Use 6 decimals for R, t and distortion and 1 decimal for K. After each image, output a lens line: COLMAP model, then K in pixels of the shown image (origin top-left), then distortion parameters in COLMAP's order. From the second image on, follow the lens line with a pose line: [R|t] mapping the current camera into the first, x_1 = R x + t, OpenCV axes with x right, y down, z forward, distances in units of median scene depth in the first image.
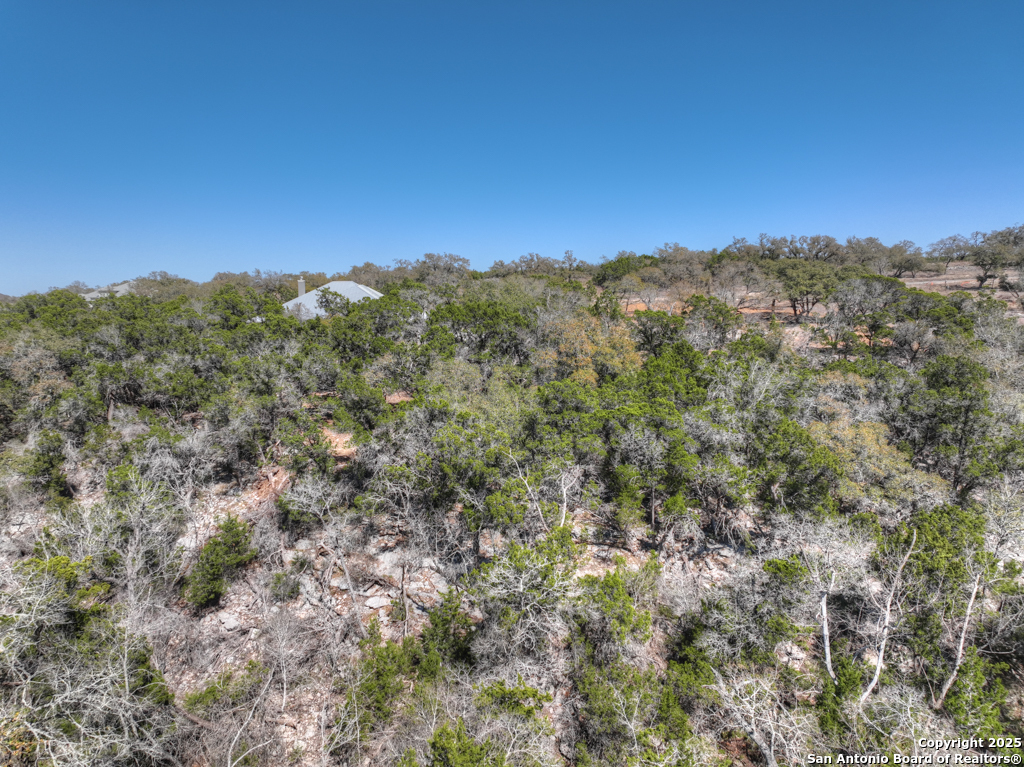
lens RADIAL K [[718.9, 0, 512.0], [0, 718.9, 383.5], [0, 0, 1]] dist [-0.001198, 0.019001]
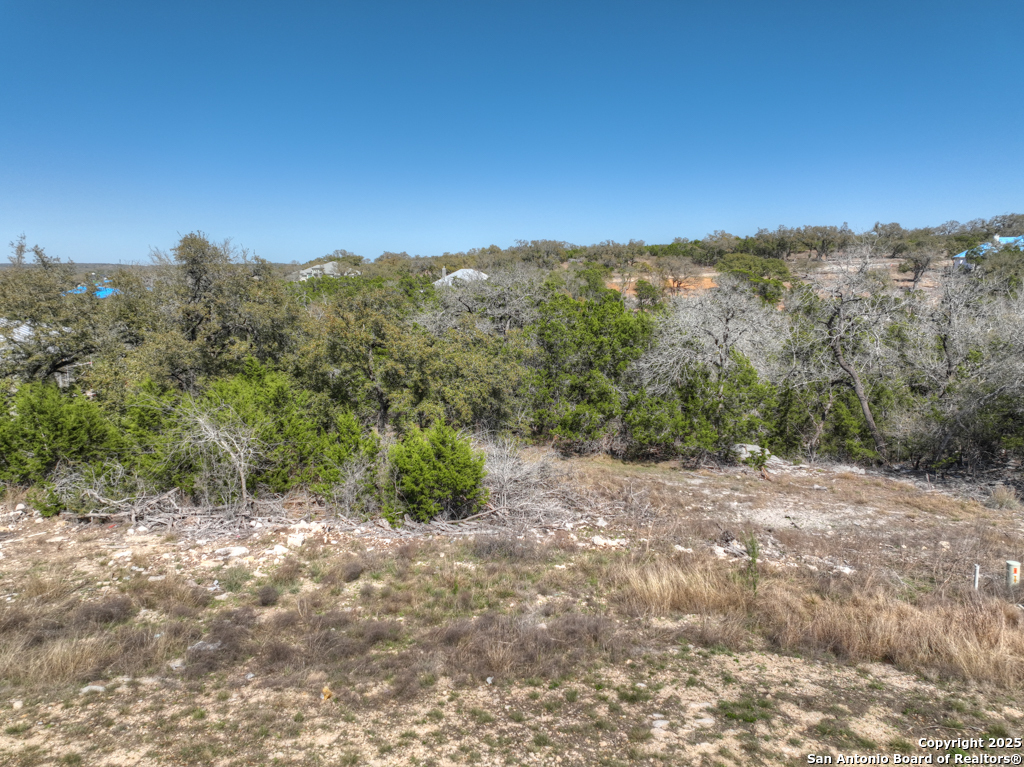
lens RADIAL K [[718.9, 0, 512.0], [0, 718.9, 383.5], [0, 0, 1]] dist [-0.001198, 0.019001]
pose [[0.981780, 0.029784, -0.187675, 0.390906], [-0.020801, 0.998550, 0.049651, 0.089615], [0.188881, -0.044842, 0.980976, -1.319769]]
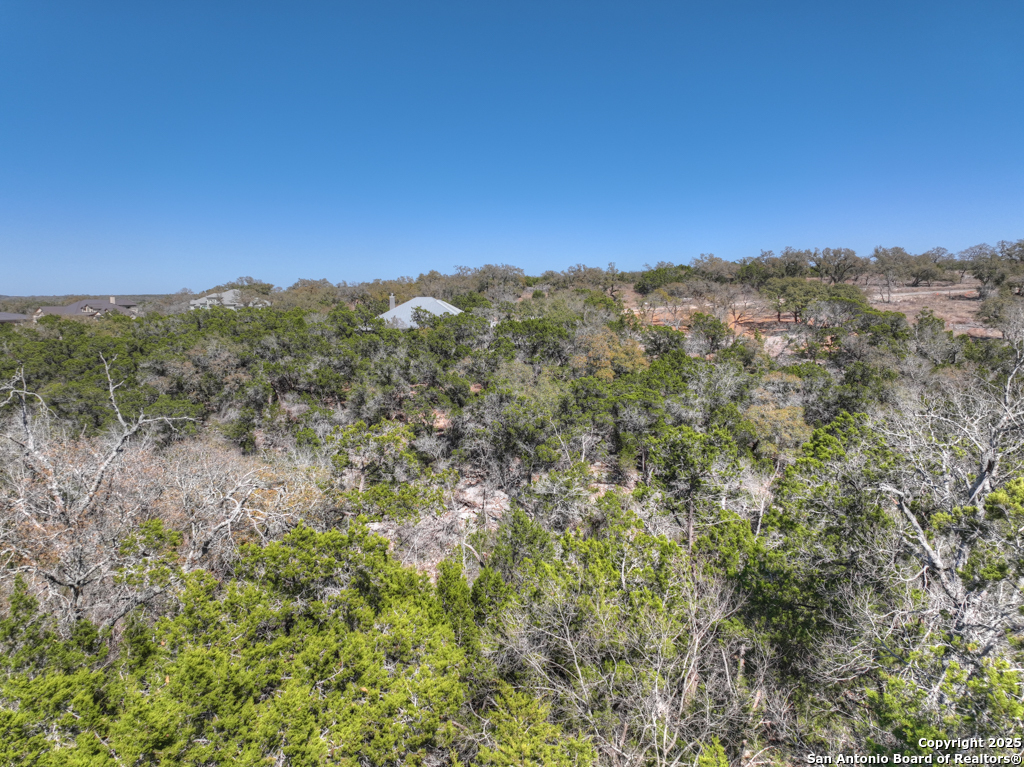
lens RADIAL K [[718.9, 0, 512.0], [0, 718.9, 383.5], [0, 0, 1]] dist [-0.001198, 0.019001]
pose [[0.997345, 0.009255, -0.072229, 0.019035], [-0.008947, 0.999949, 0.004578, 0.003852], [0.072267, -0.003919, 0.997378, -0.450266]]
